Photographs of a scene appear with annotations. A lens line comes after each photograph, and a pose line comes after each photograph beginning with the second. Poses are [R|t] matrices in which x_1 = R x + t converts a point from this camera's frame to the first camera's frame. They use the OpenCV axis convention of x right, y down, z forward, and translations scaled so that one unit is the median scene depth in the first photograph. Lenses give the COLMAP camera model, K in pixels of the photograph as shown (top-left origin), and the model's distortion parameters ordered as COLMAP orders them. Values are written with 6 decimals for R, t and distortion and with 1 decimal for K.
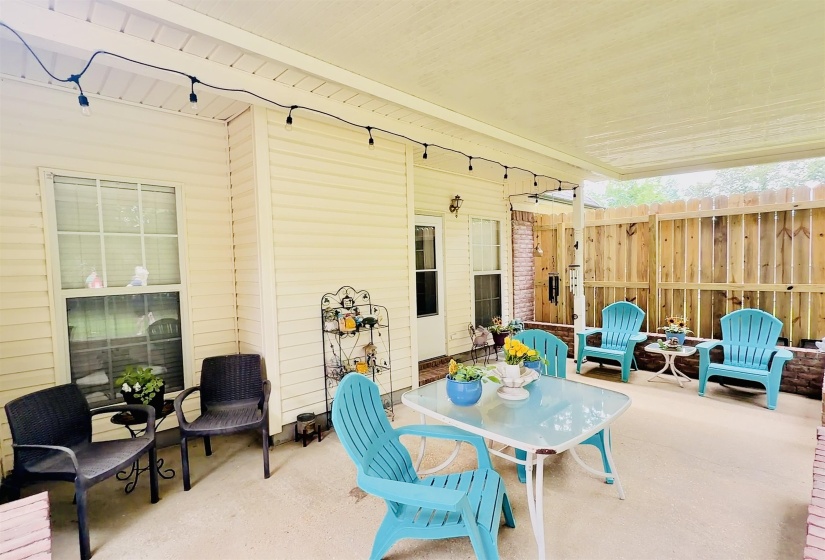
lens RADIAL K [[405.8, 0, 414.4], [0, 405.8, 297.3], [0, 0, 1]] dist [0.000901, 0.000374]
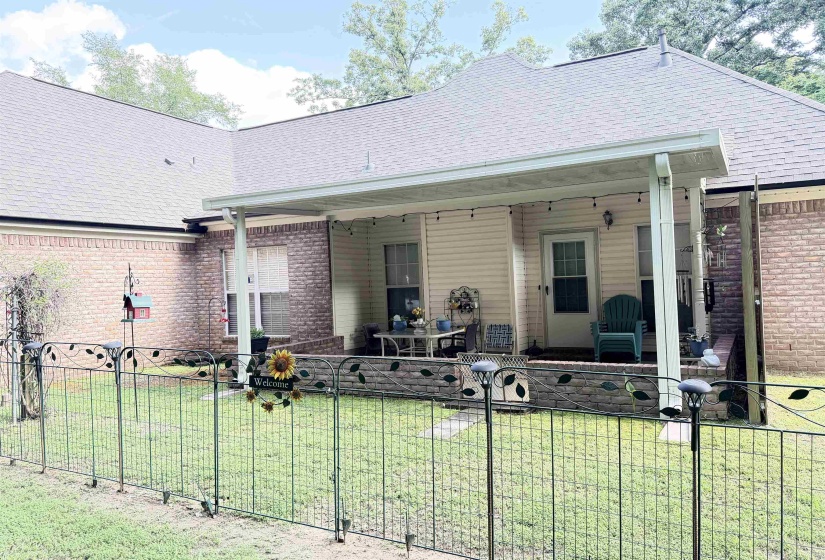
lens RADIAL K [[643.7, 0, 410.1], [0, 643.7, 292.8], [0, 0, 1]] dist [0.138236, 0.000397]
pose [[0.291311, 0.022811, -0.956356, 1.851731], [-0.050165, 0.998704, 0.008541, -0.007055], [0.955312, 0.045487, 0.292078, -0.070882]]
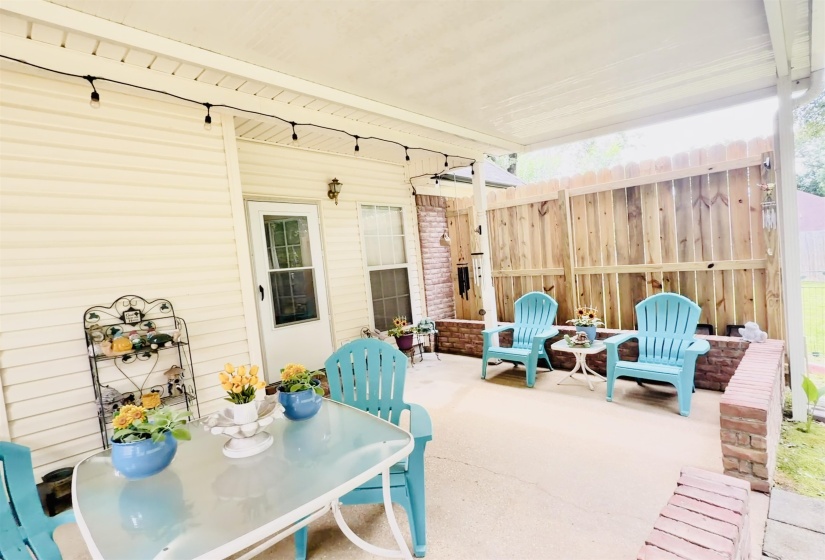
lens RADIAL K [[404.8, 0, 413.5], [0, 404.8, 292.9], [0, 0, 1]] dist [-0.001635, -0.000026]
pose [[0.997975, -0.056768, 0.028680, 0.250309], [0.056871, 0.998378, -0.002814, 0.000602], [-0.028474, 0.004439, 0.999585, 0.155782]]
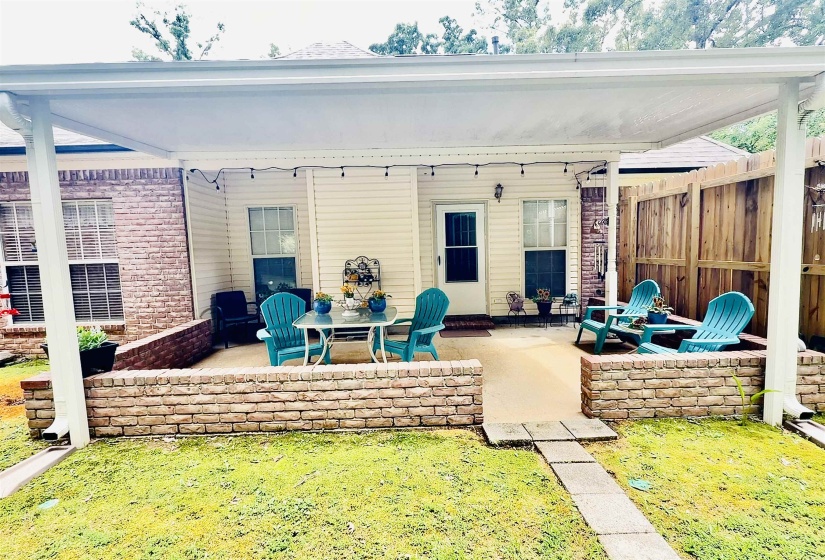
lens RADIAL K [[404.8, 0, 413.5], [0, 404.8, 292.9], [0, 0, 1]] dist [-0.001635, -0.000026]
pose [[0.731881, 0.076236, -0.677154, 0.816689], [-0.044573, 0.996950, 0.064064, 0.005502], [0.679973, -0.016705, 0.733047, -0.065280]]
